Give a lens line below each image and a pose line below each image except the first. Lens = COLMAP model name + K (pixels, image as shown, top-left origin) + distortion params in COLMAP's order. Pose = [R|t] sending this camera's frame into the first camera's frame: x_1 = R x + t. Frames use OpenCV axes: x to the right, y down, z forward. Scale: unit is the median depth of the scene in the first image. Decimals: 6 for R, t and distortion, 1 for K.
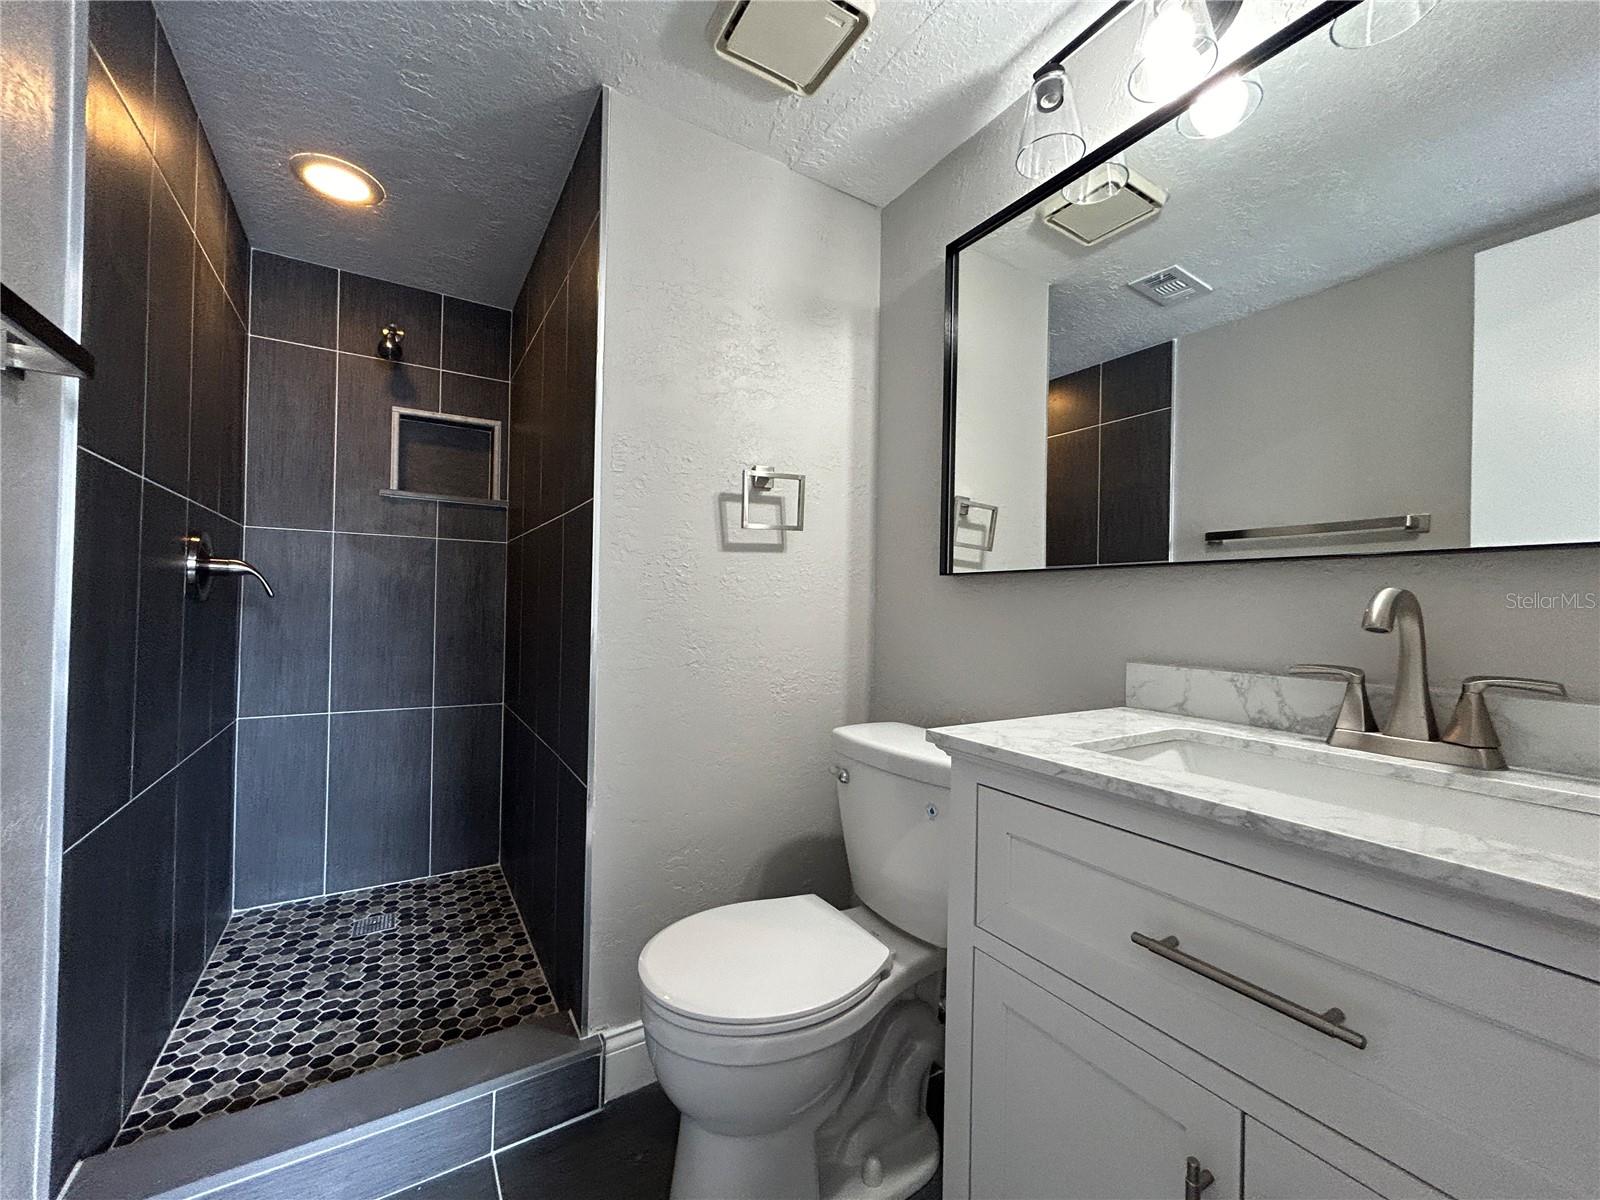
lens RADIAL K [[642.6, 0, 798.8], [0, 642.6, 601.1], [0, 0, 1]] dist [0.000723, 0.000020]
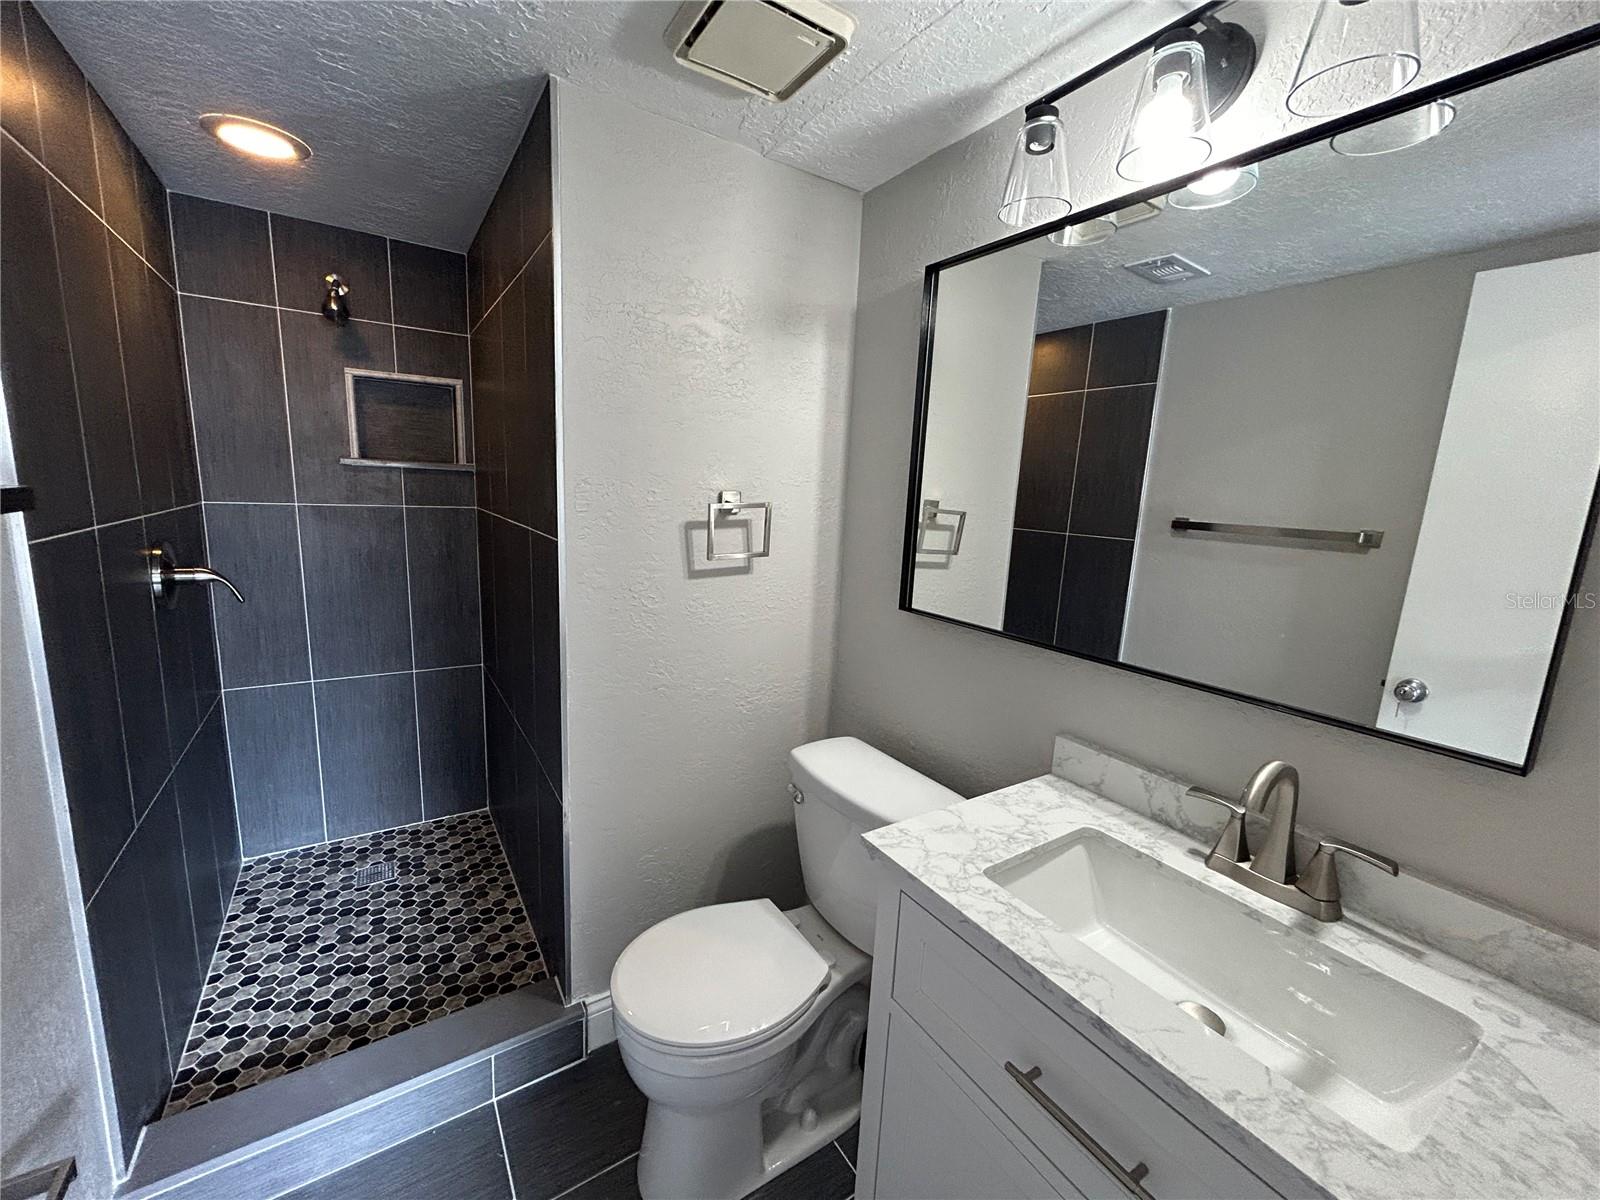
lens RADIAL K [[642.6, 0, 798.8], [0, 642.6, 601.1], [0, 0, 1]] dist [0.000723, 0.000020]
pose [[0.999351, 0.024043, 0.026826, 0.028321], [-0.028582, 0.982469, 0.184225, -0.227174], [-0.021927, -0.184872, 0.982518, -0.012928]]
